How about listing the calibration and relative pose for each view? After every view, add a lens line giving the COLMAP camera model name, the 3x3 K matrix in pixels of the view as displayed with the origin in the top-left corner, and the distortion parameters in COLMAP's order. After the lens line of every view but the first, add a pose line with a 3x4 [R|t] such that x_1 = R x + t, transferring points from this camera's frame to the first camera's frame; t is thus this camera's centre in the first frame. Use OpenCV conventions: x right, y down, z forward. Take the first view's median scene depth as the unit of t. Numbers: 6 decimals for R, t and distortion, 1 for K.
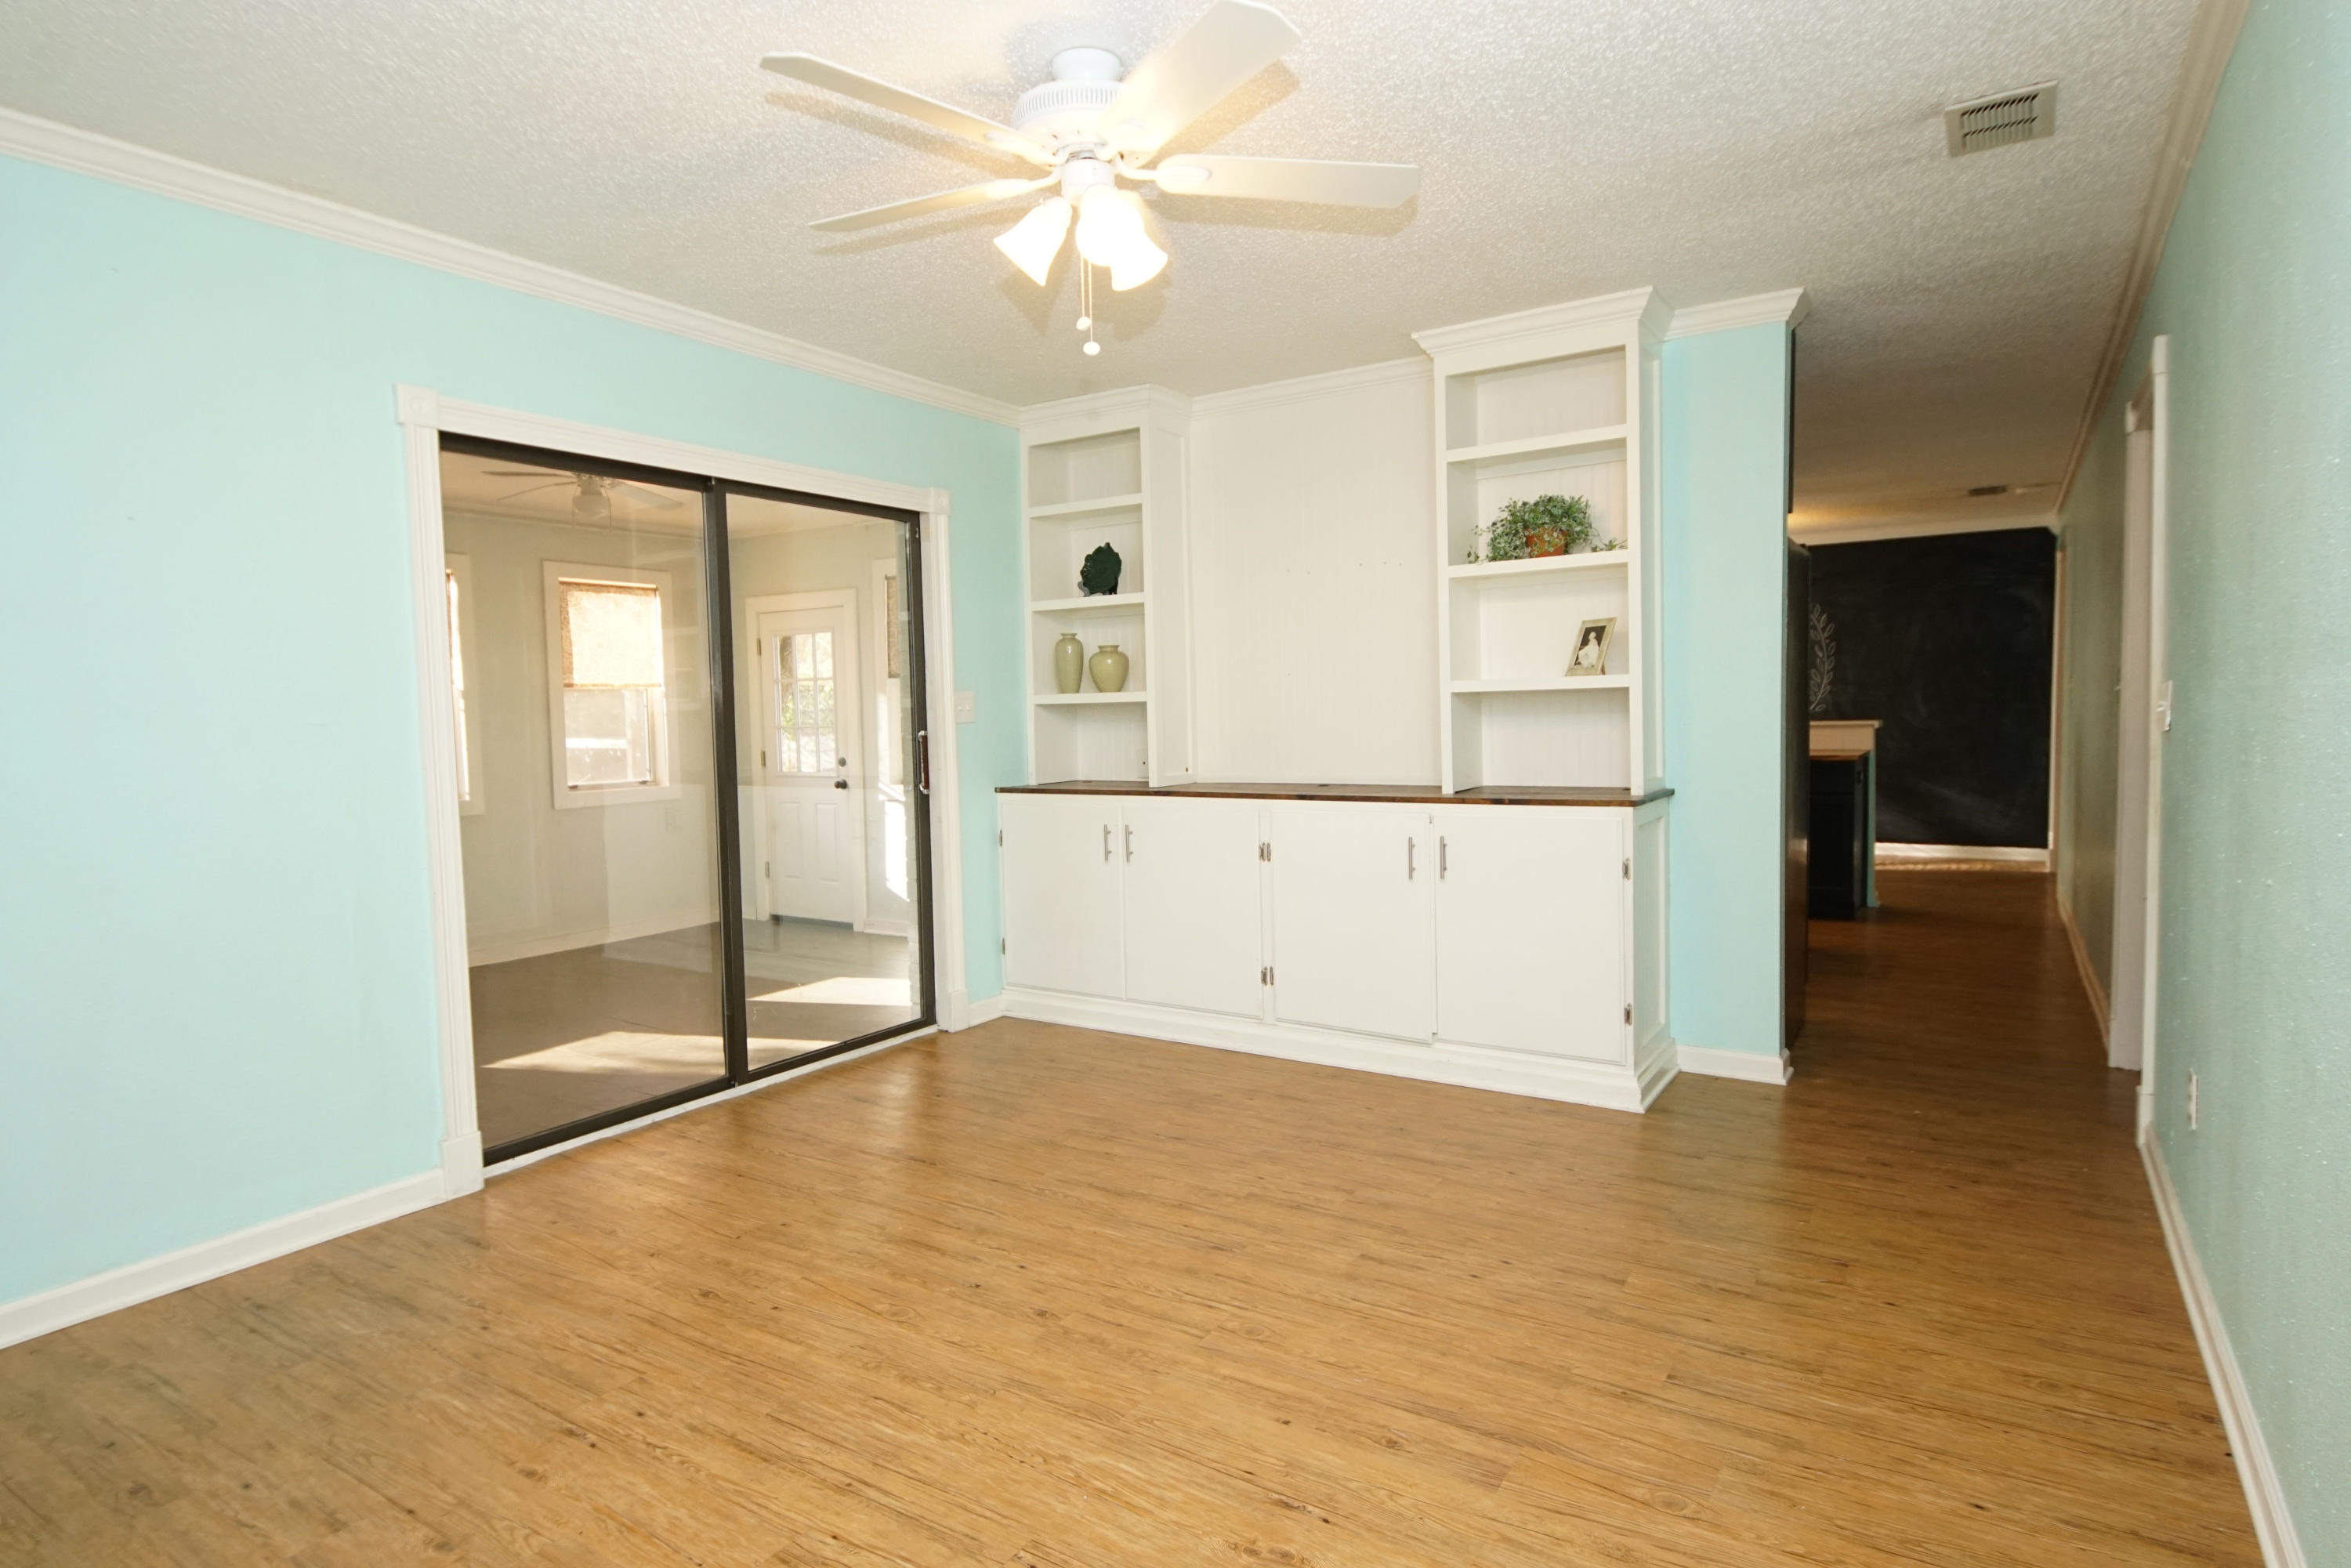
lens RADIAL K [[1259.9, 0, 1166.3], [0, 1259.9, 786.8], [0, 0, 1]] dist [0.021952, -0.014759]
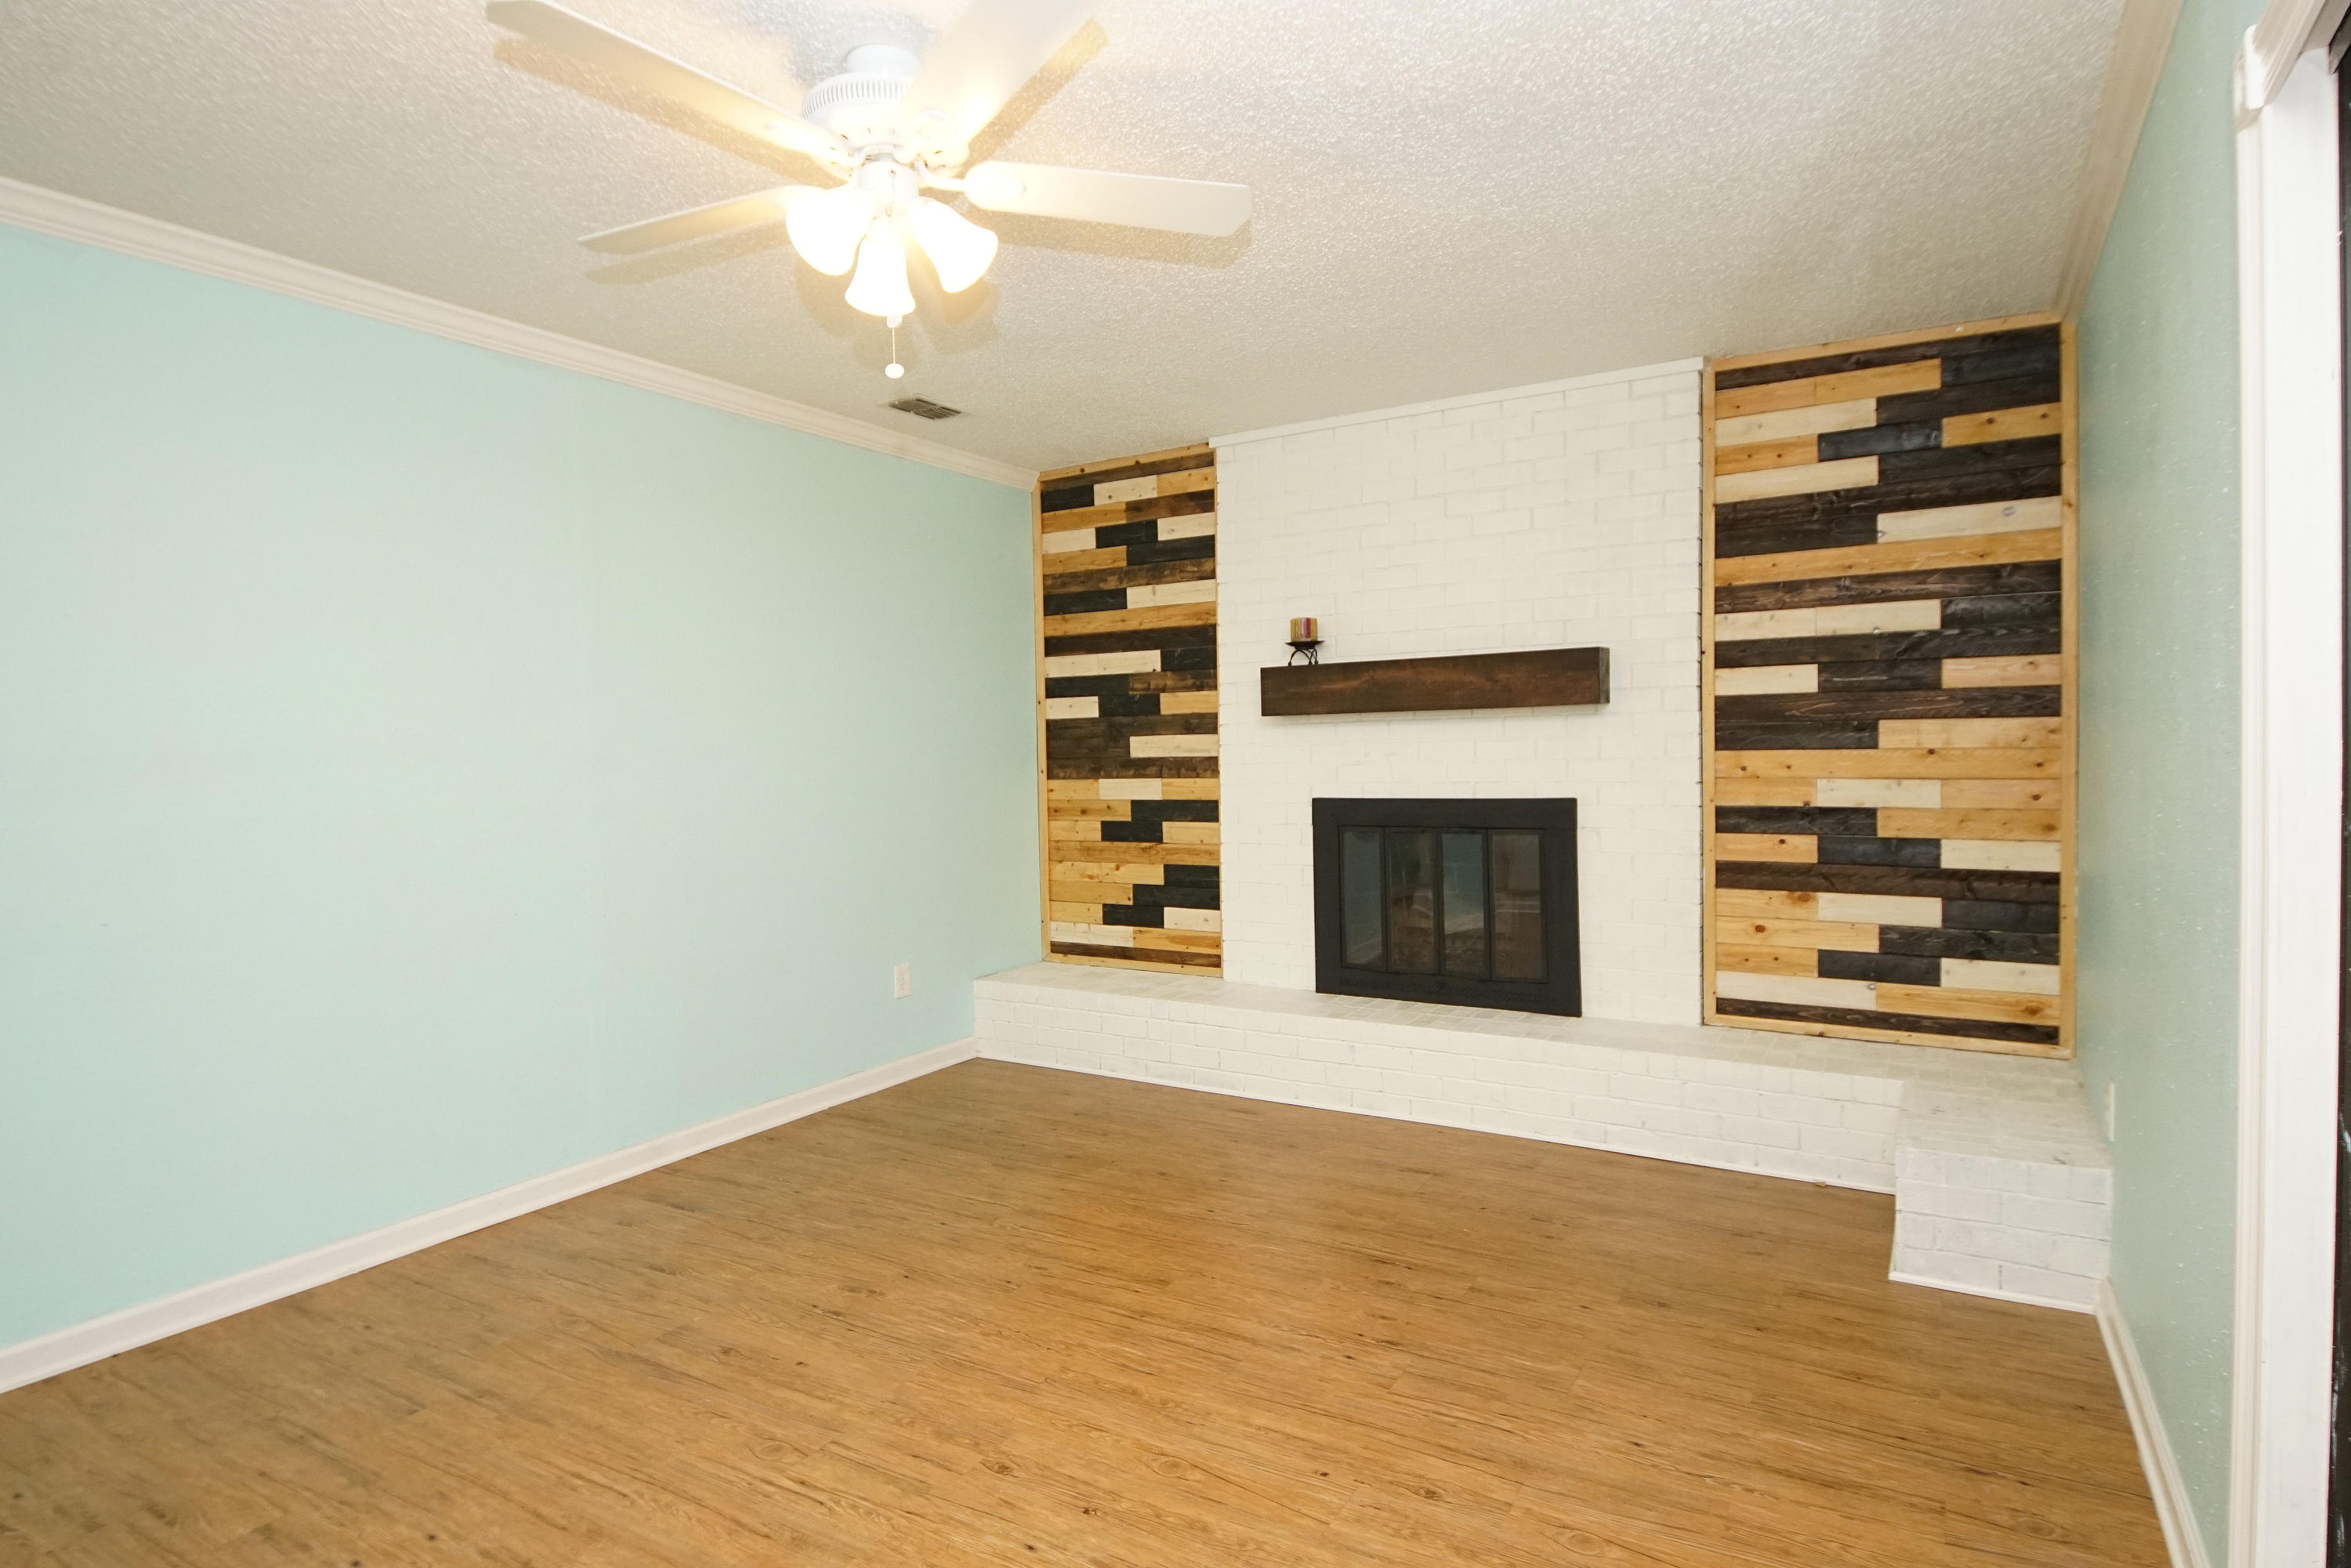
lens RADIAL K [[1259.9, 0, 1157.9], [0, 1259.9, 784.9], [0, 0, 1]] dist [0.021952, -0.014759]
pose [[-0.998856, 0.041631, -0.023540, -0.145122], [0.039242, 0.994783, 0.094169, -0.088416], [0.027337, 0.093137, -0.995278, 1.300870]]
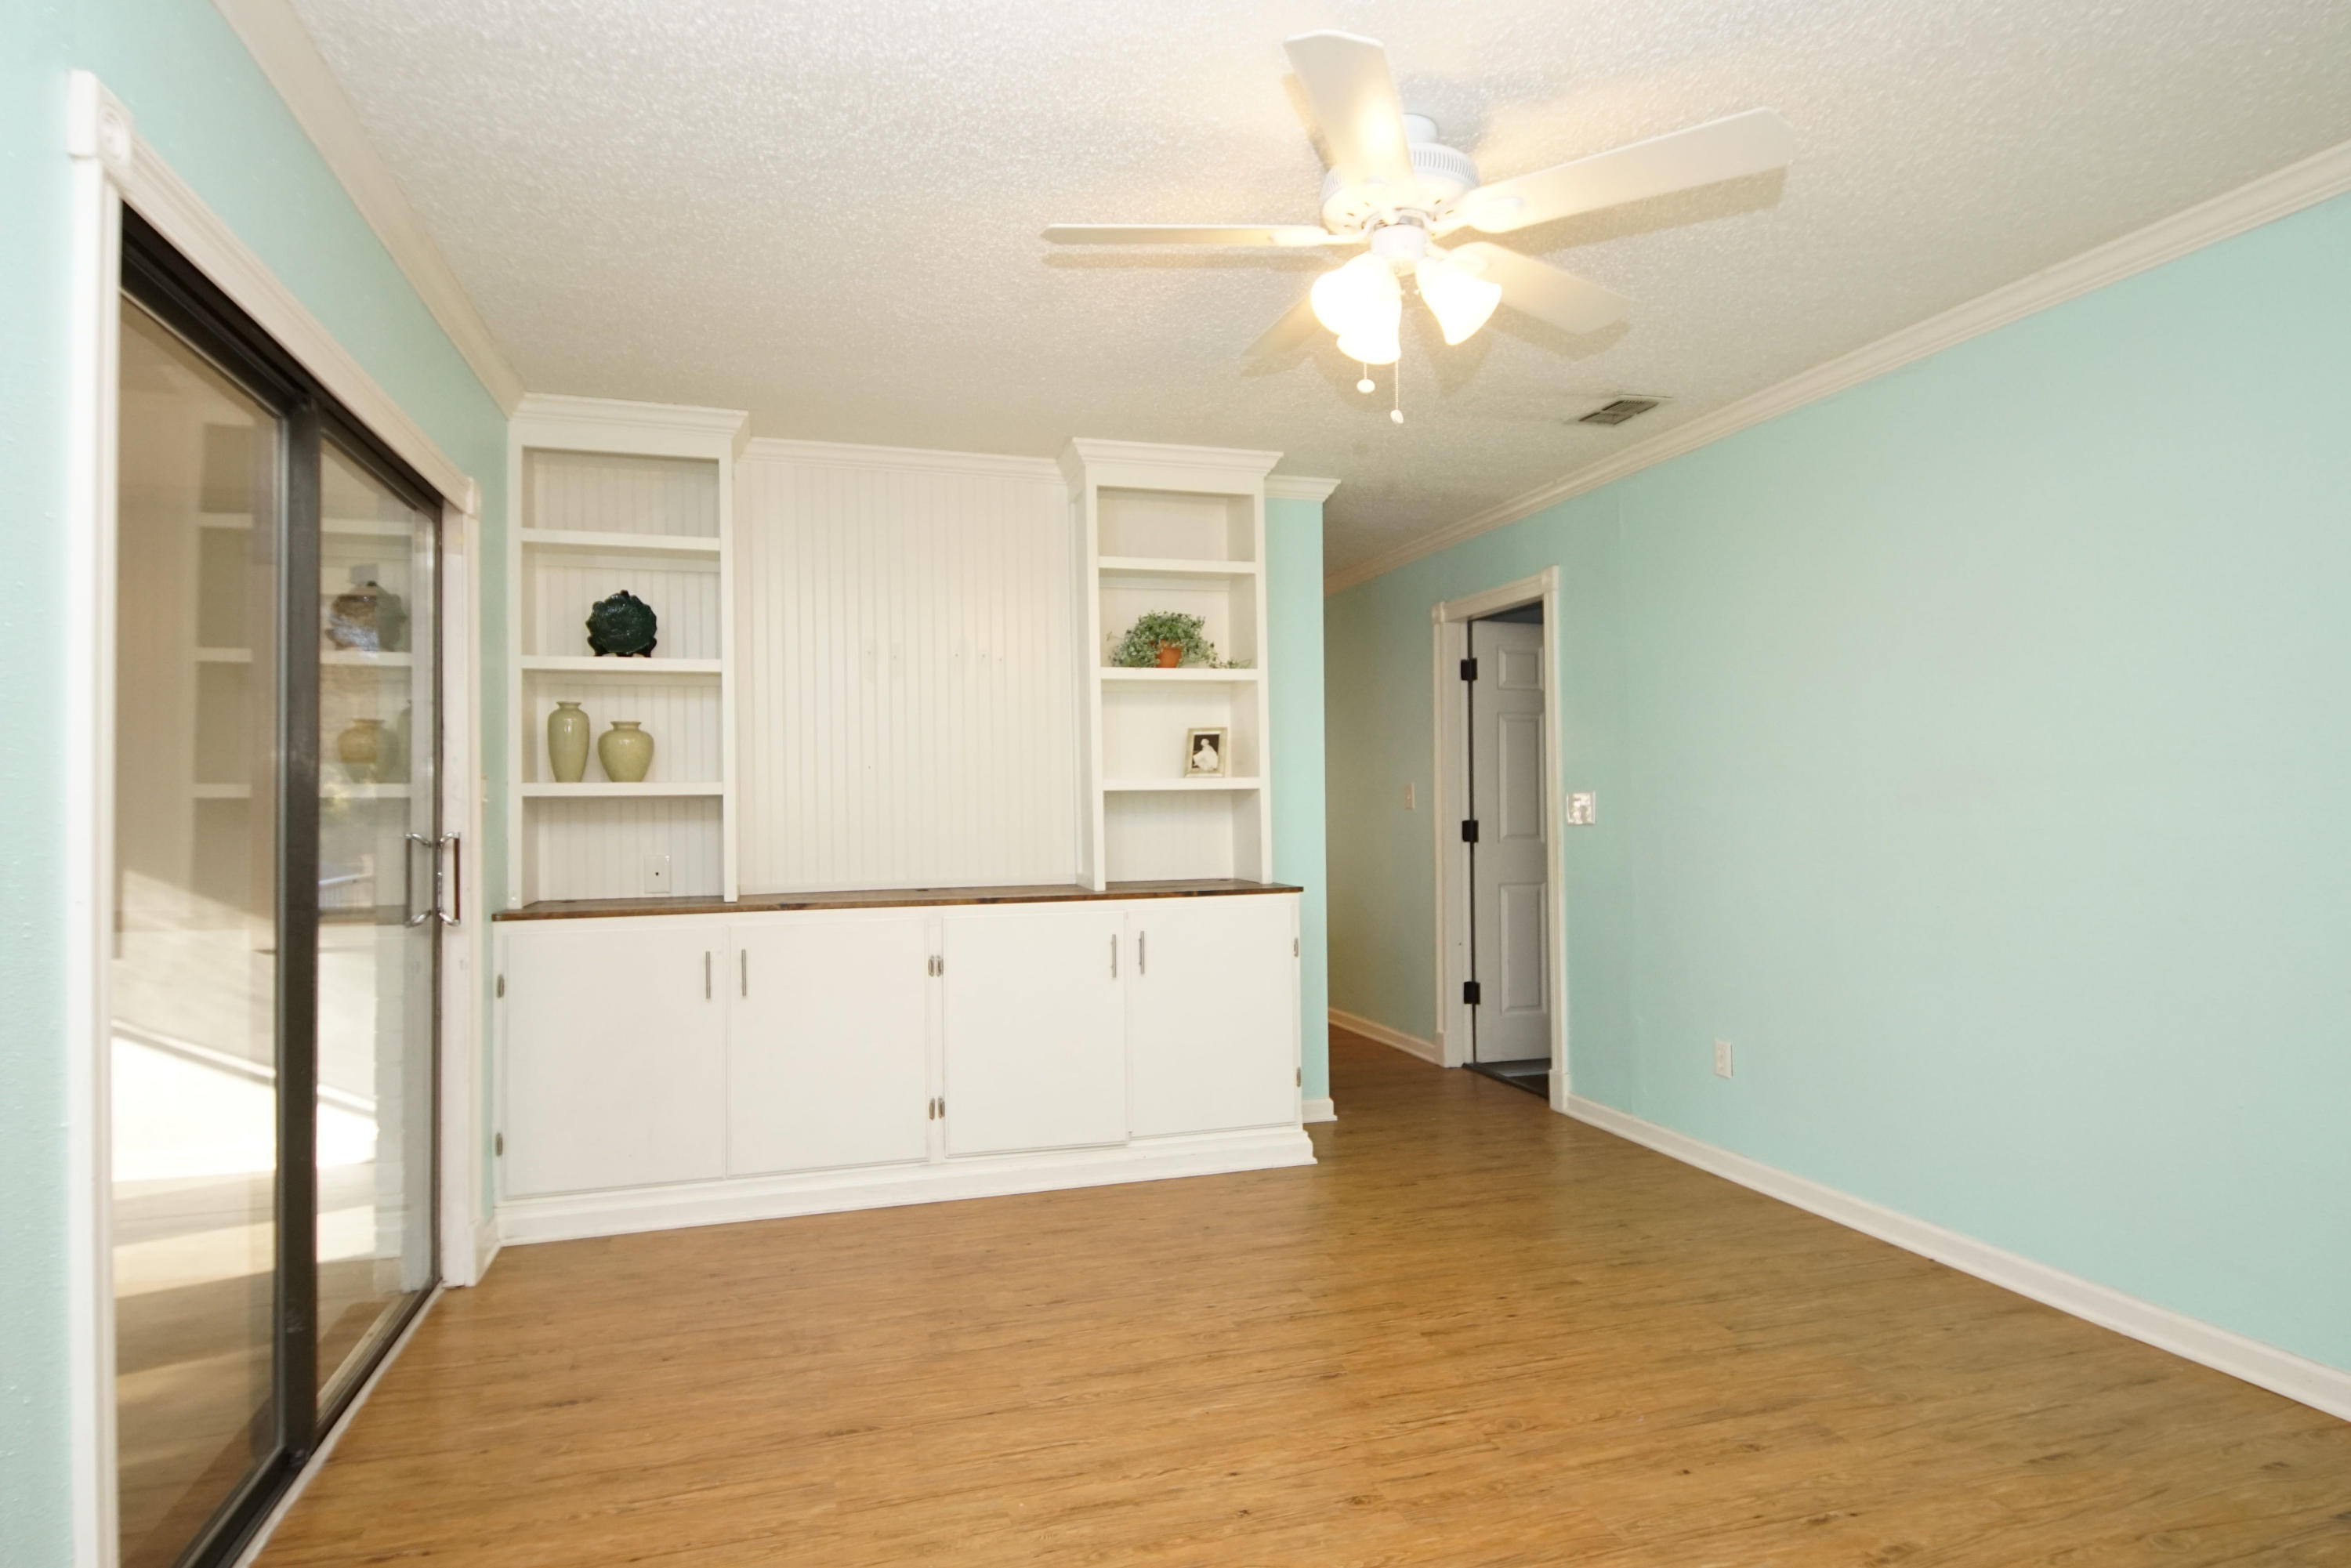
lens RADIAL K [[1259.9, 0, 1157.3], [0, 1259.9, 779.2], [0, 0, 1]] dist [0.021952, -0.014759]
pose [[0.646435, 0.028227, 0.762446, -0.609163], [0.043674, 0.996308, -0.073913, -0.007971], [-0.761718, 0.081079, 0.642816, 0.367612]]
